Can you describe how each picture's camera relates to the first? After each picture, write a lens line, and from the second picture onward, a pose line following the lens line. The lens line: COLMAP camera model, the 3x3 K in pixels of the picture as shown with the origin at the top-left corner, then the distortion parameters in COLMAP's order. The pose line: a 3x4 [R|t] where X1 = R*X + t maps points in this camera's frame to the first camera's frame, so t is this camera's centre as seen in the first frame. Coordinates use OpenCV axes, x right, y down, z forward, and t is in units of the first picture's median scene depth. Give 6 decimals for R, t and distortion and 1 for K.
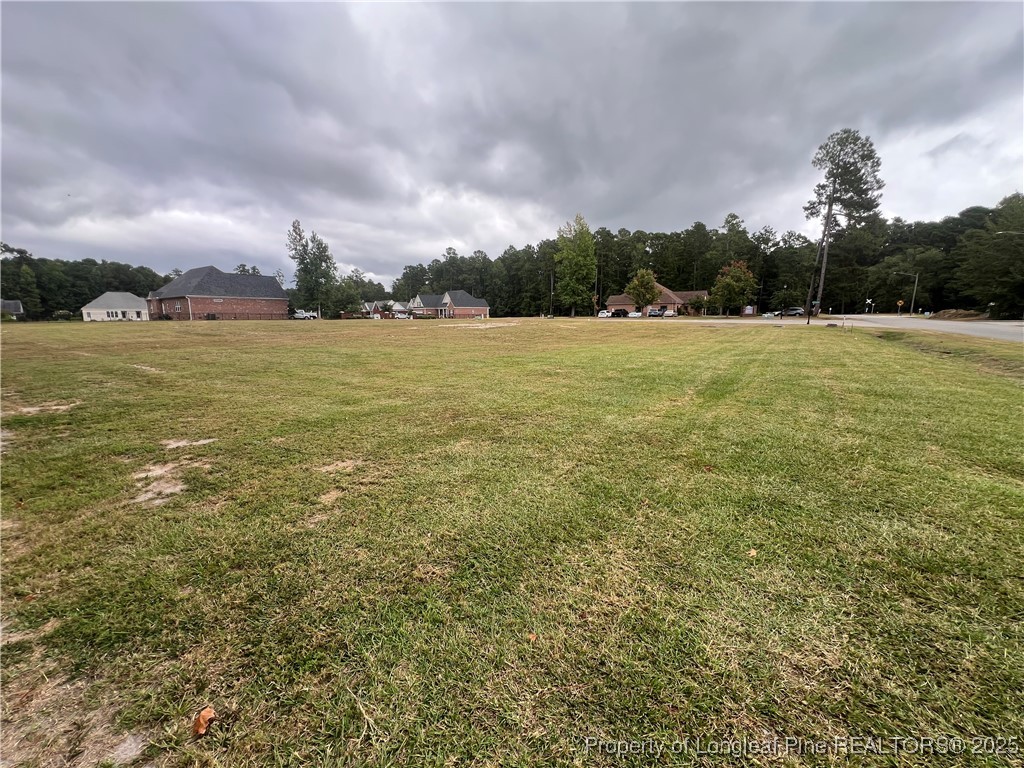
lens RADIAL K [[410.4, 0, 507.8], [0, 410.4, 385.7], [0, 0, 1]] dist [-0.000102, -0.000020]
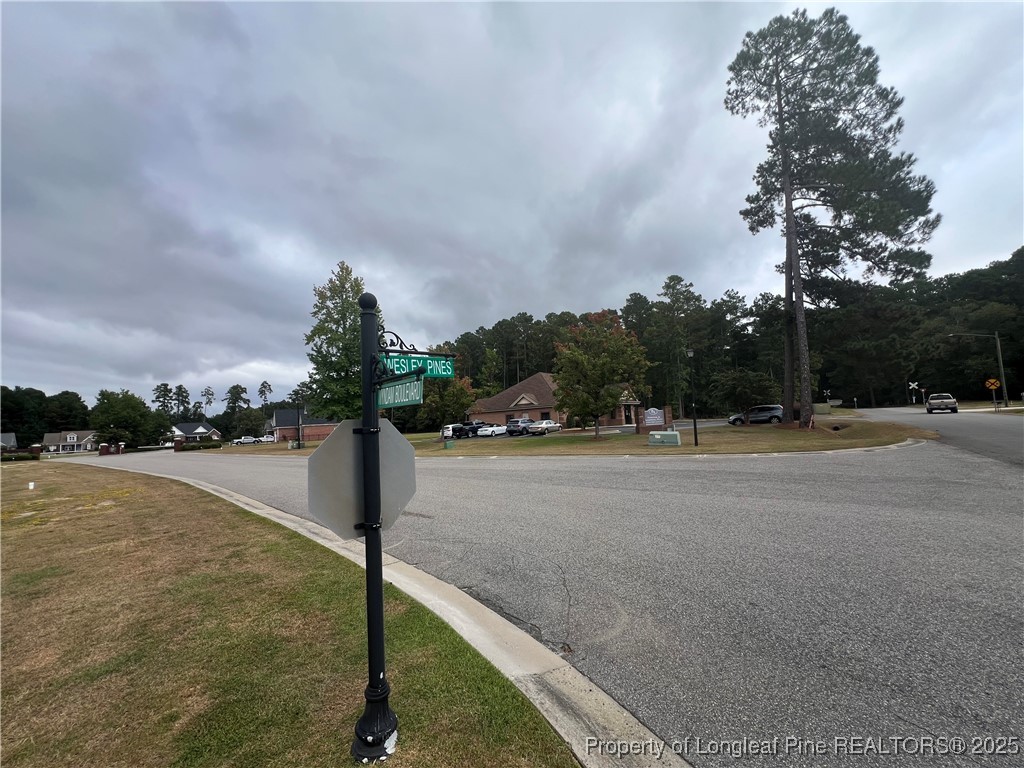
lens RADIAL K [[410.4, 0, 507.8], [0, 410.4, 385.7], [0, 0, 1]] dist [-0.000102, -0.000020]
pose [[0.997255, -0.055370, -0.049169, 0.287392], [0.041153, 0.966424, -0.253635, -0.070417], [0.061561, 0.250915, 0.966050, 0.350909]]
